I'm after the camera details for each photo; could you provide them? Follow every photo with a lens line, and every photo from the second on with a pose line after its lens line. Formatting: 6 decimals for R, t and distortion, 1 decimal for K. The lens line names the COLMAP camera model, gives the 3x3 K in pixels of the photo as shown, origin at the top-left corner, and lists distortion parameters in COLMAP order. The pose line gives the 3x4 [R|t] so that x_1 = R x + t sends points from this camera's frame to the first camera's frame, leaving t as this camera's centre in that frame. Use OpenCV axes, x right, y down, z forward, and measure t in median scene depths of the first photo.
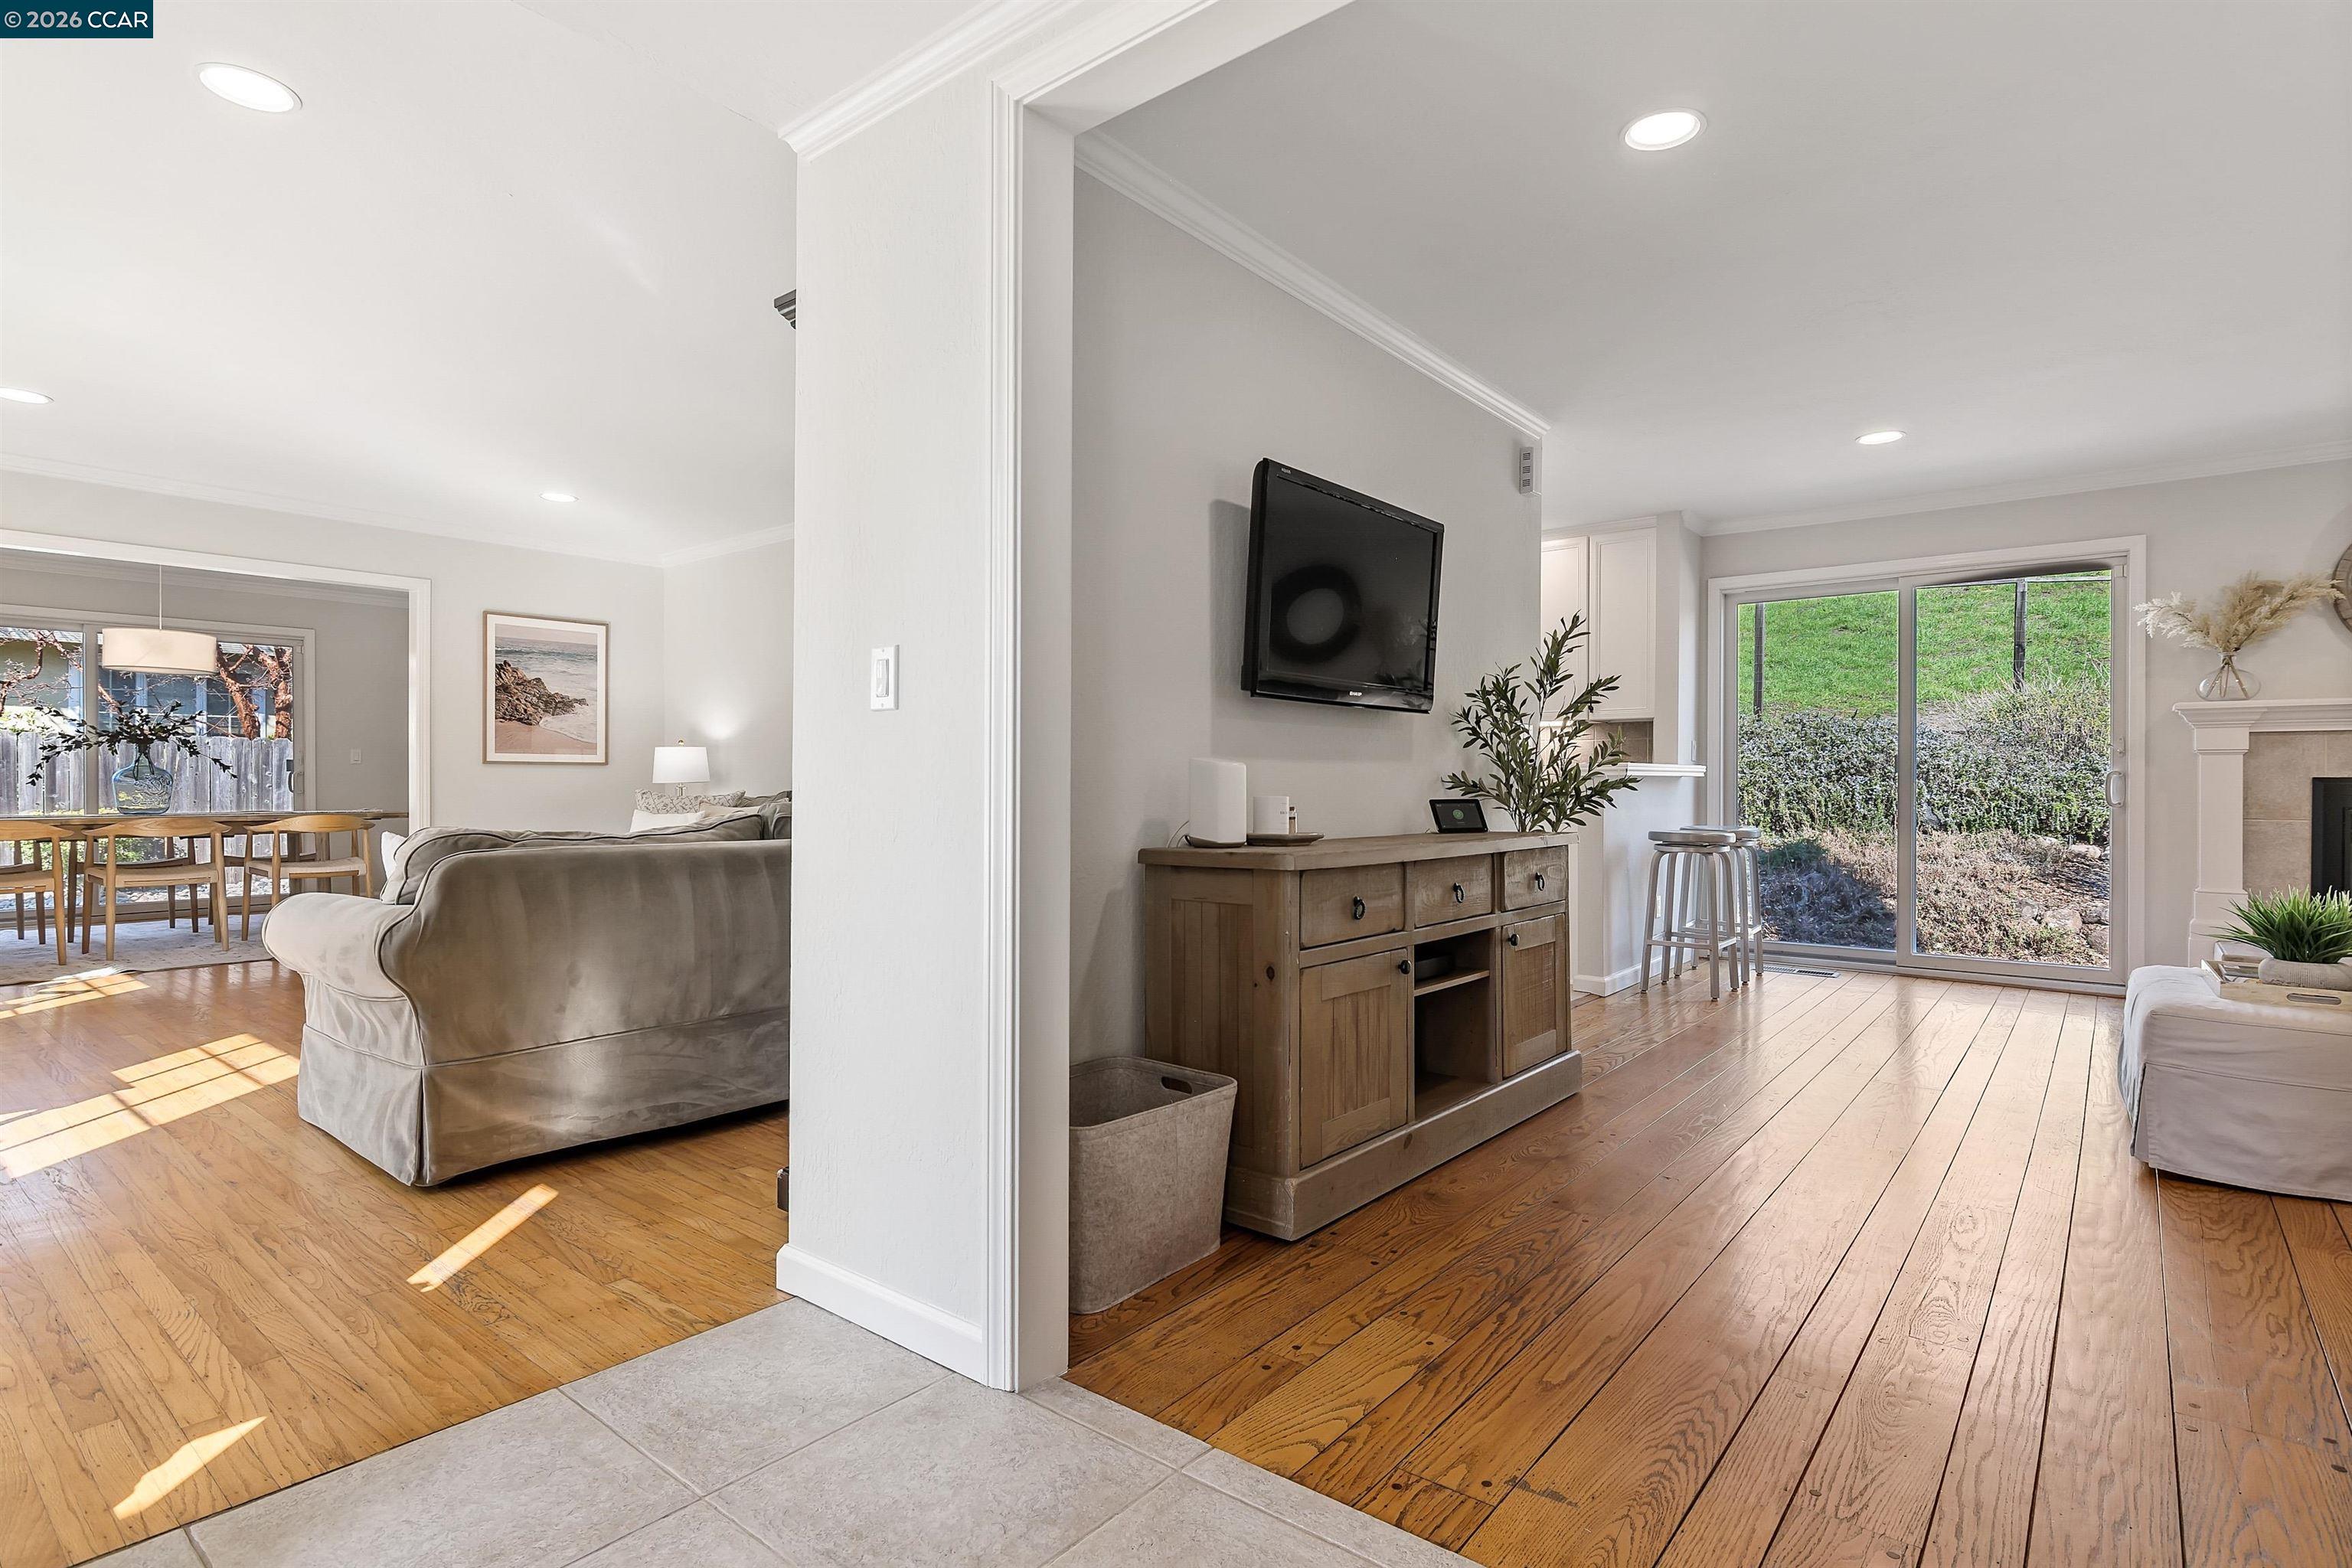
lens RADIAL K [[1146.7, 0, 1188.7], [0, 1146.7, 785.4], [0, 0, 1]] dist [-0.000149, 0.002766]
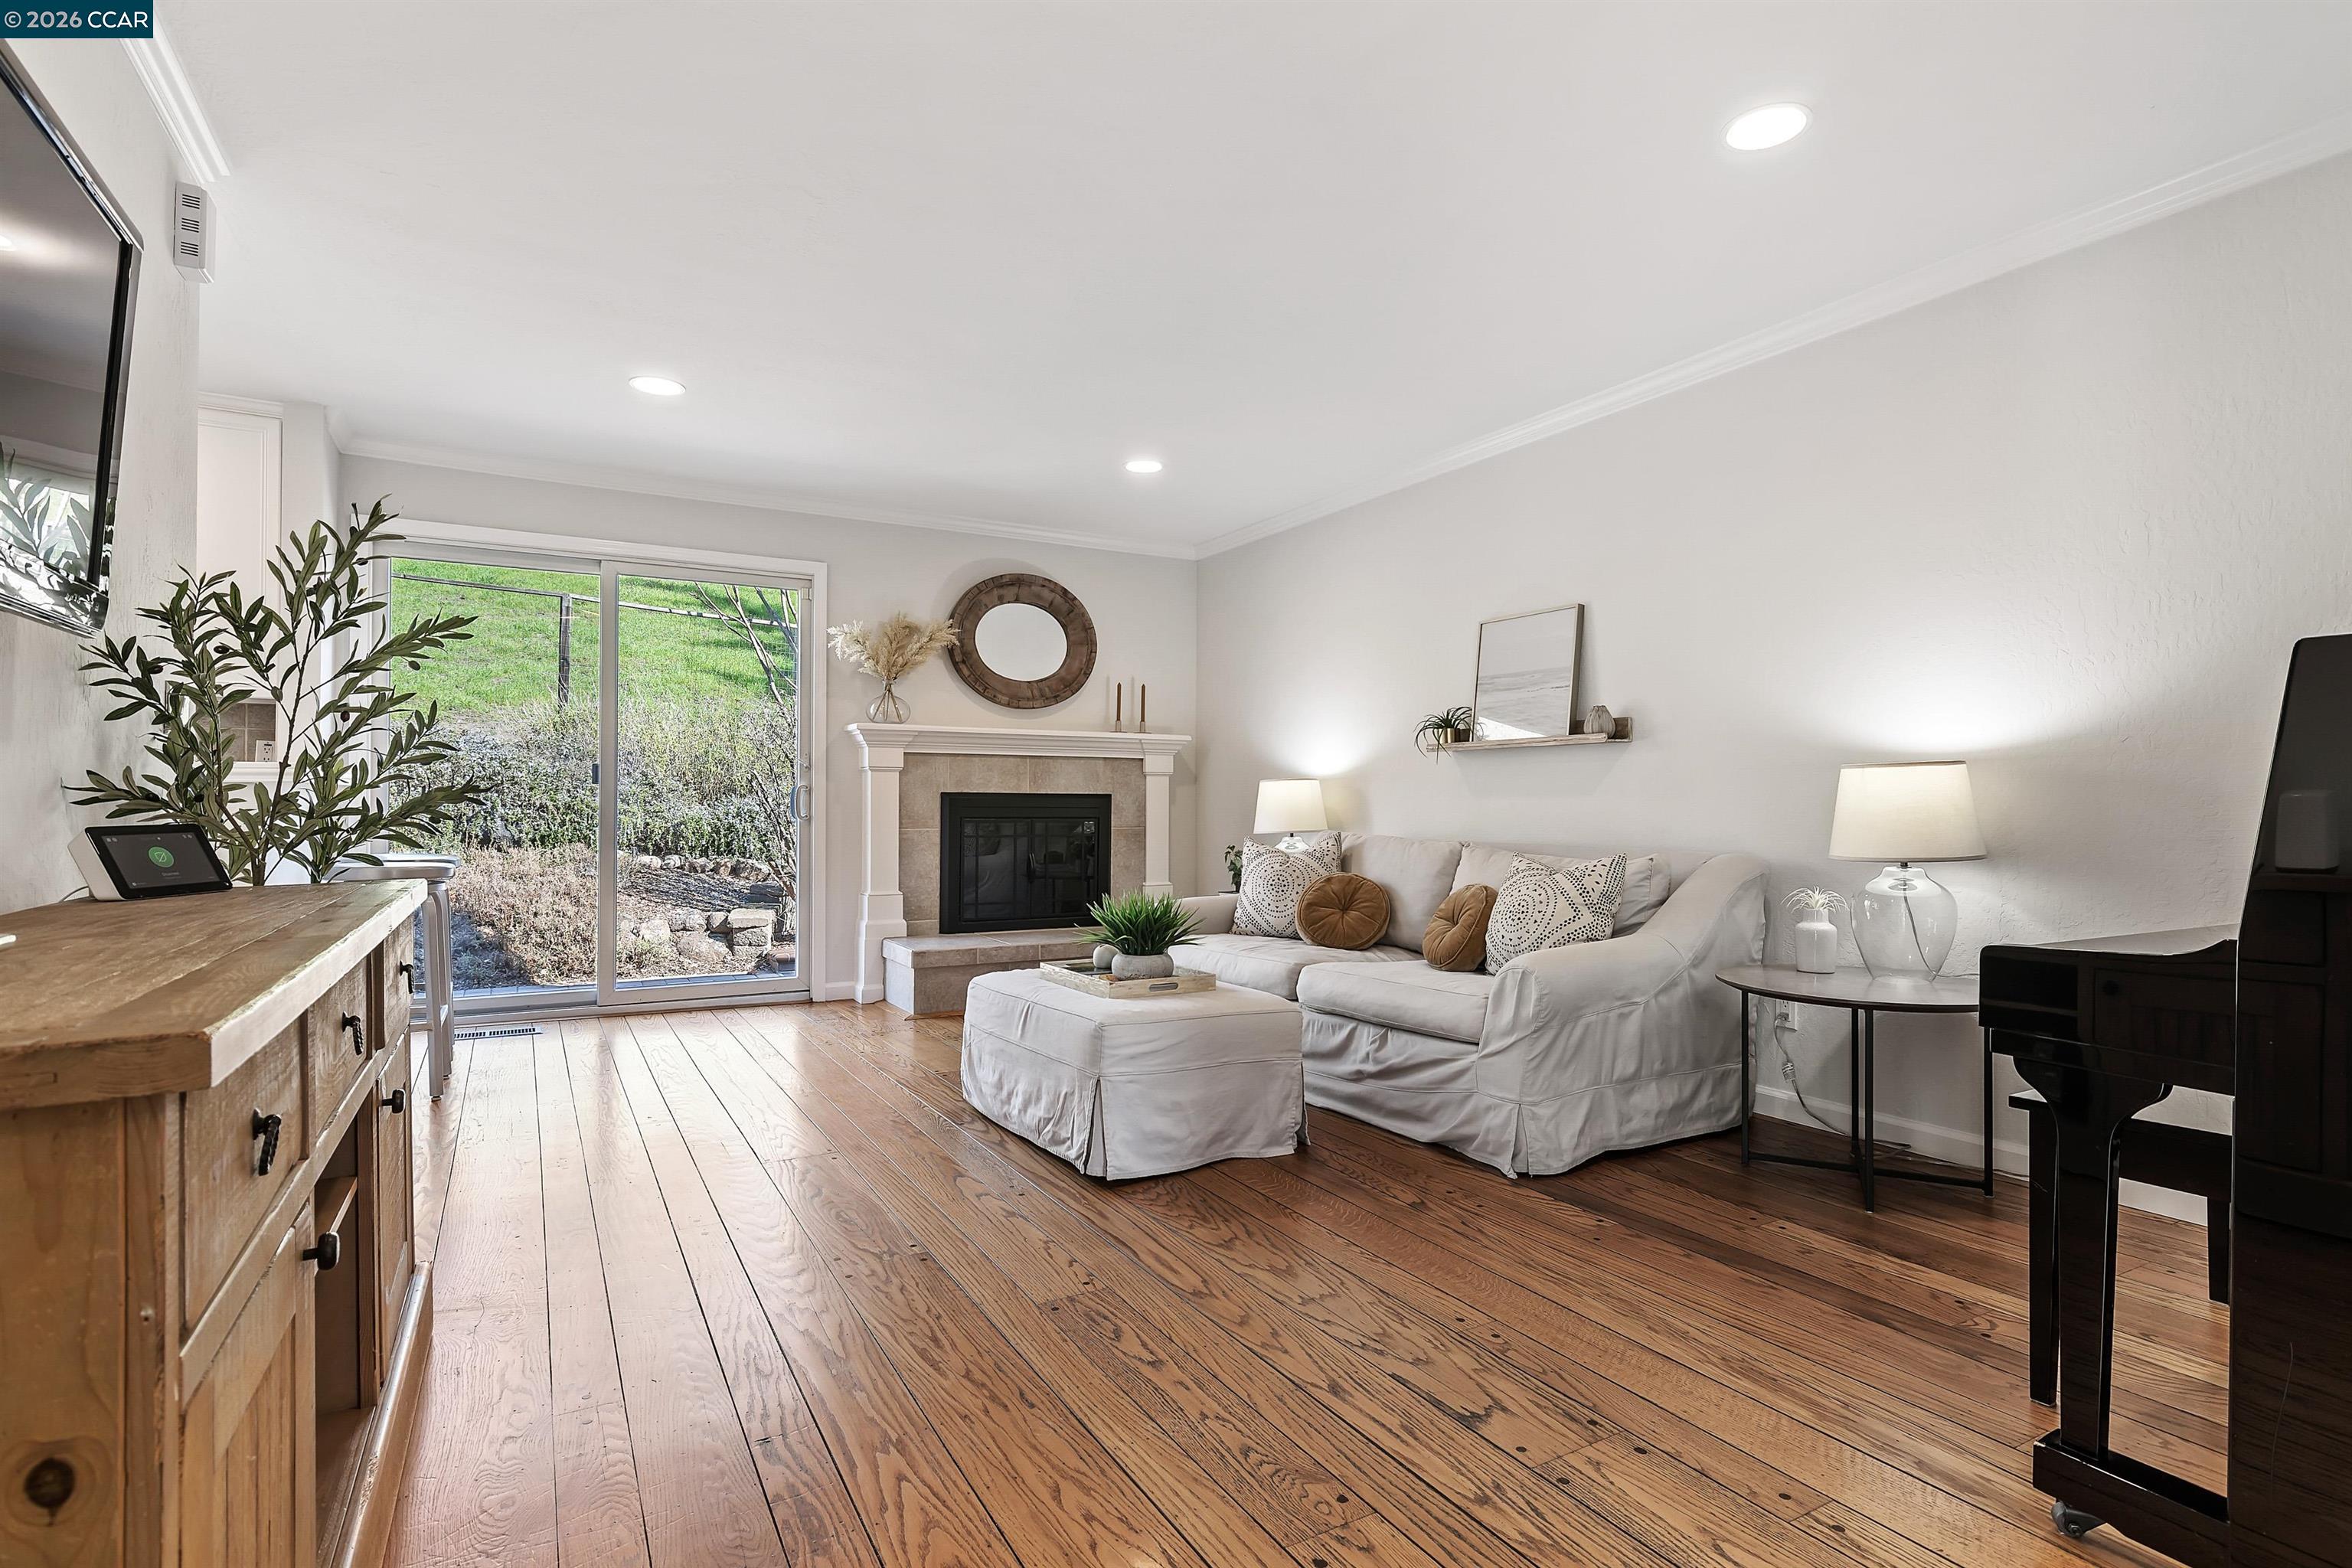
lens RADIAL K [[1146.7, 0, 1157.0], [0, 1146.7, 790.4], [0, 0, 1]] dist [-0.000149, 0.002766]
pose [[0.364186, 0.008117, 0.931291, -0.044006], [-0.000964, 0.999965, -0.008338, 0.000709], [-0.931326, 0.002139, 0.364181, 0.328615]]
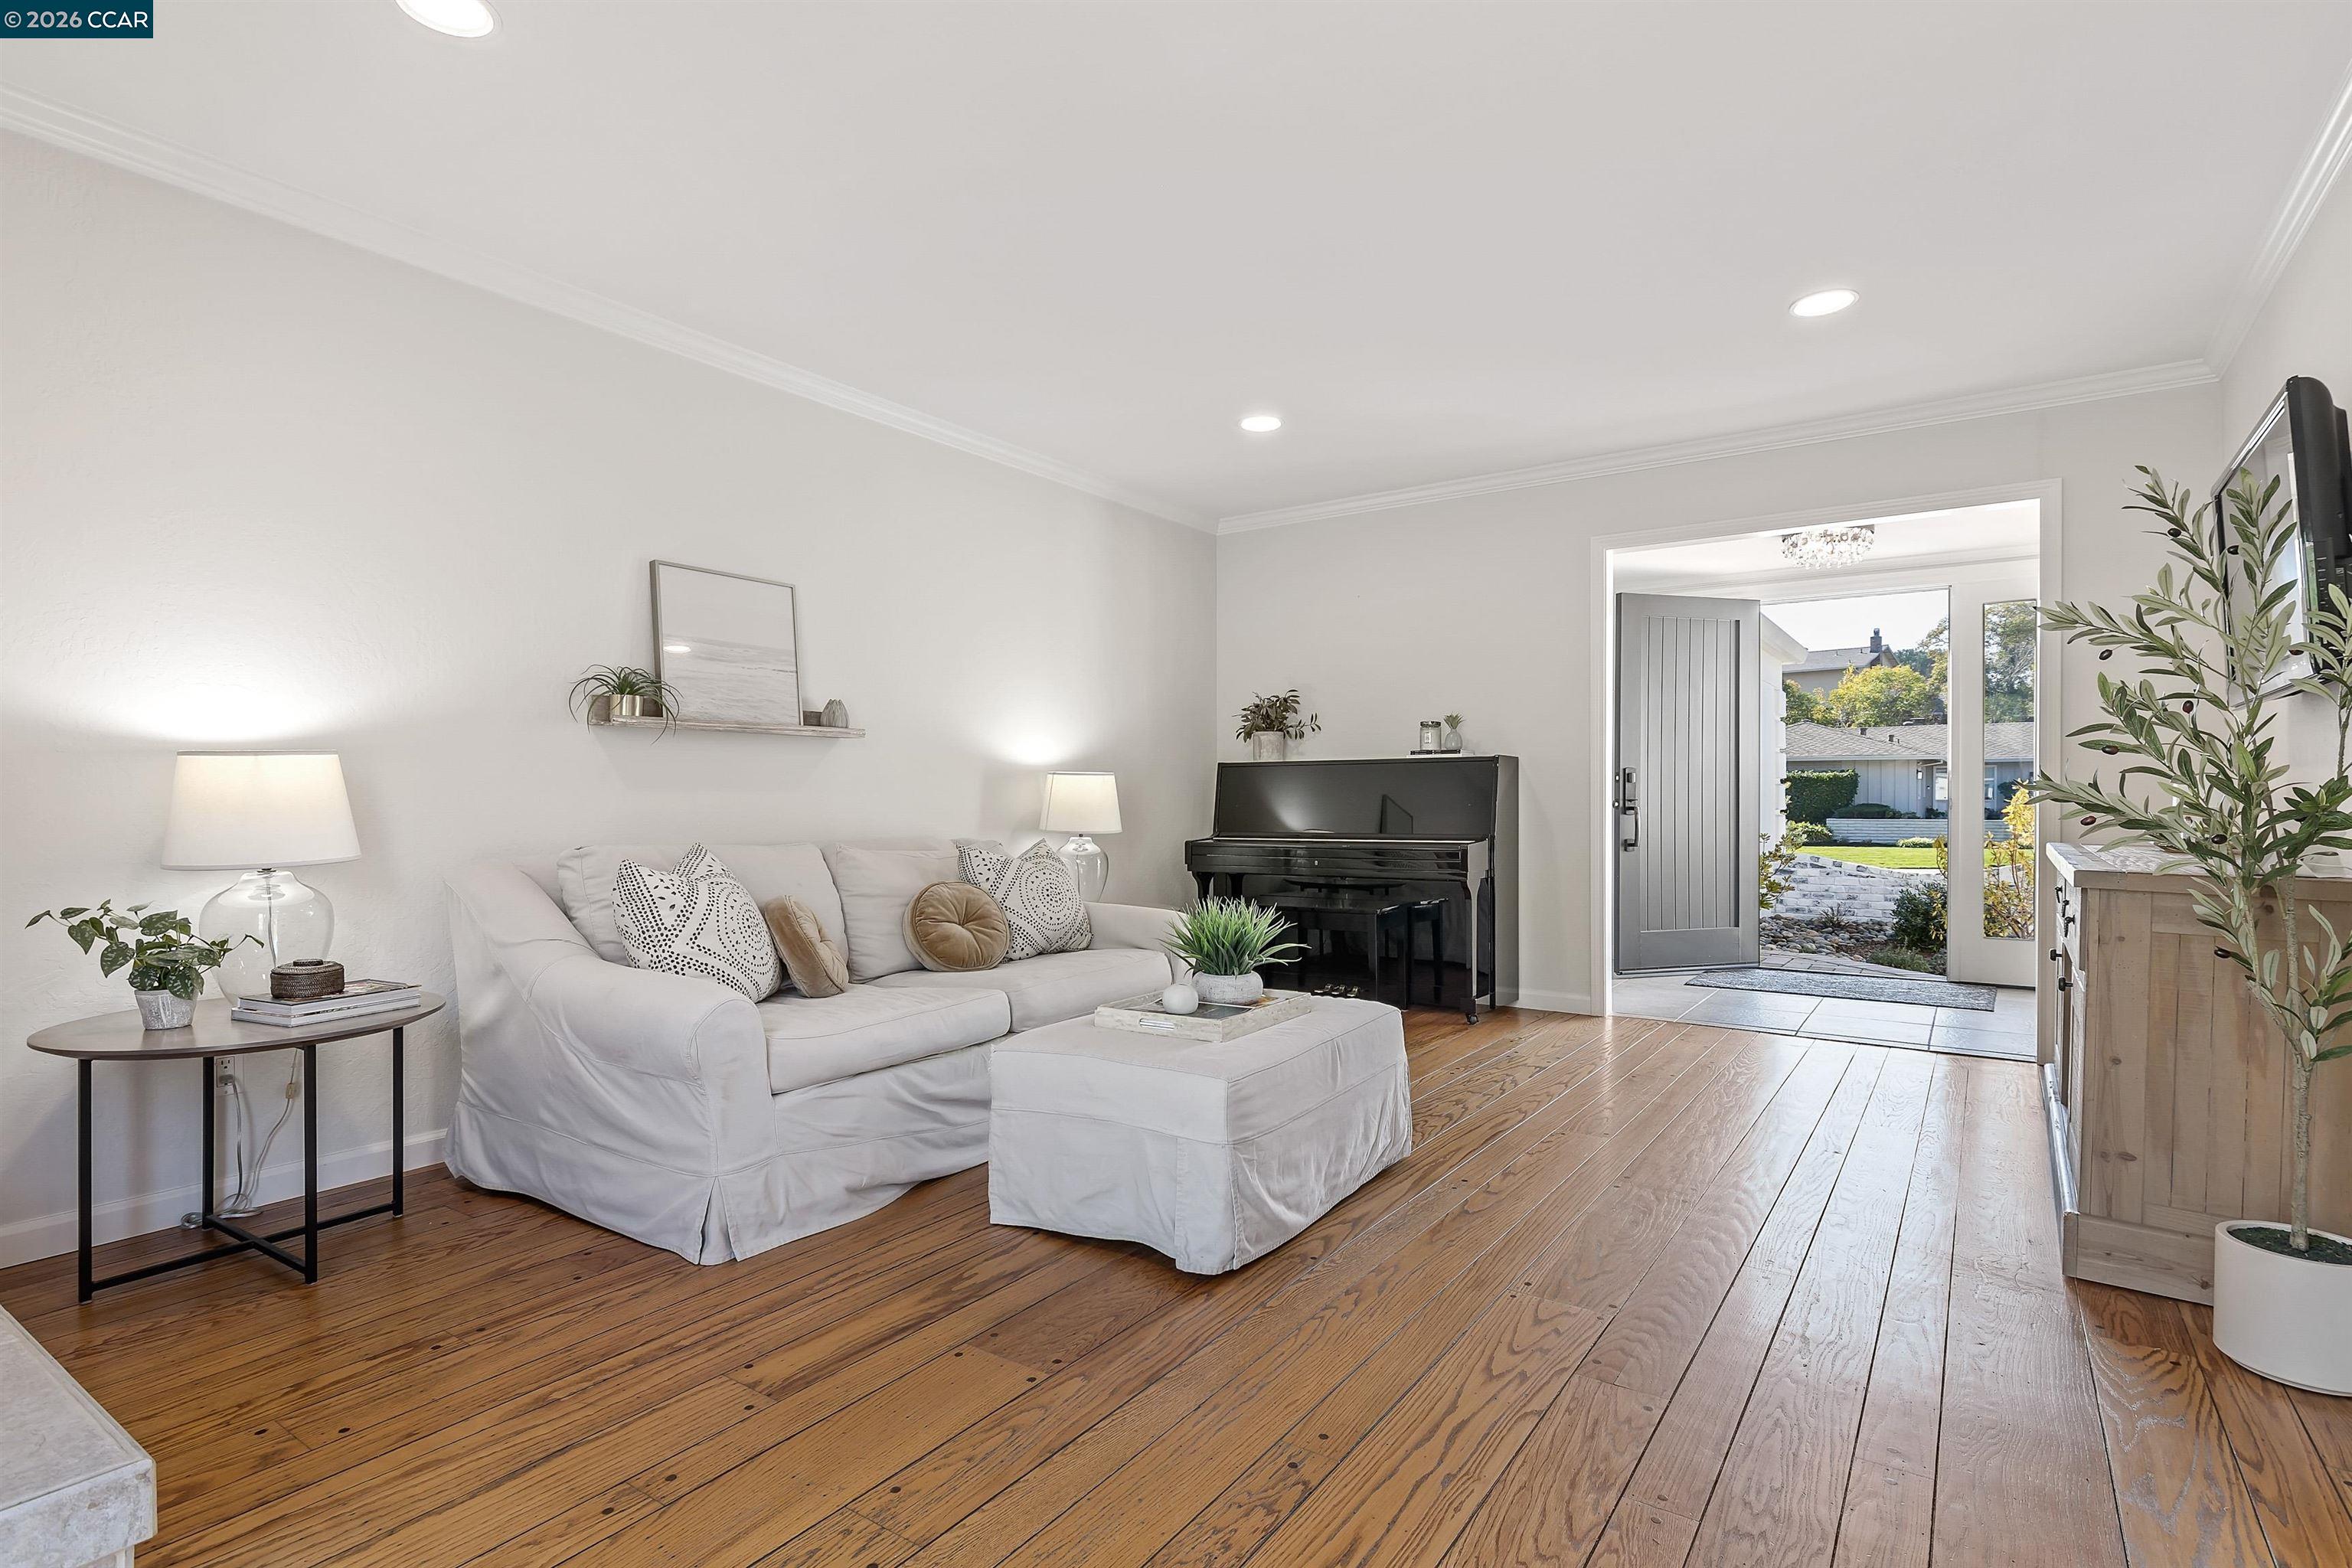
lens RADIAL K [[1146.7, 0, 1195.7], [0, 1146.7, 791.0], [0, 0, 1]] dist [-0.000149, 0.002766]
pose [[-0.997785, 0.011347, -0.065546, 0.618683], [0.010813, 0.999905, 0.008502, -0.002336], [0.065636, 0.007774, -0.997813, 1.138768]]
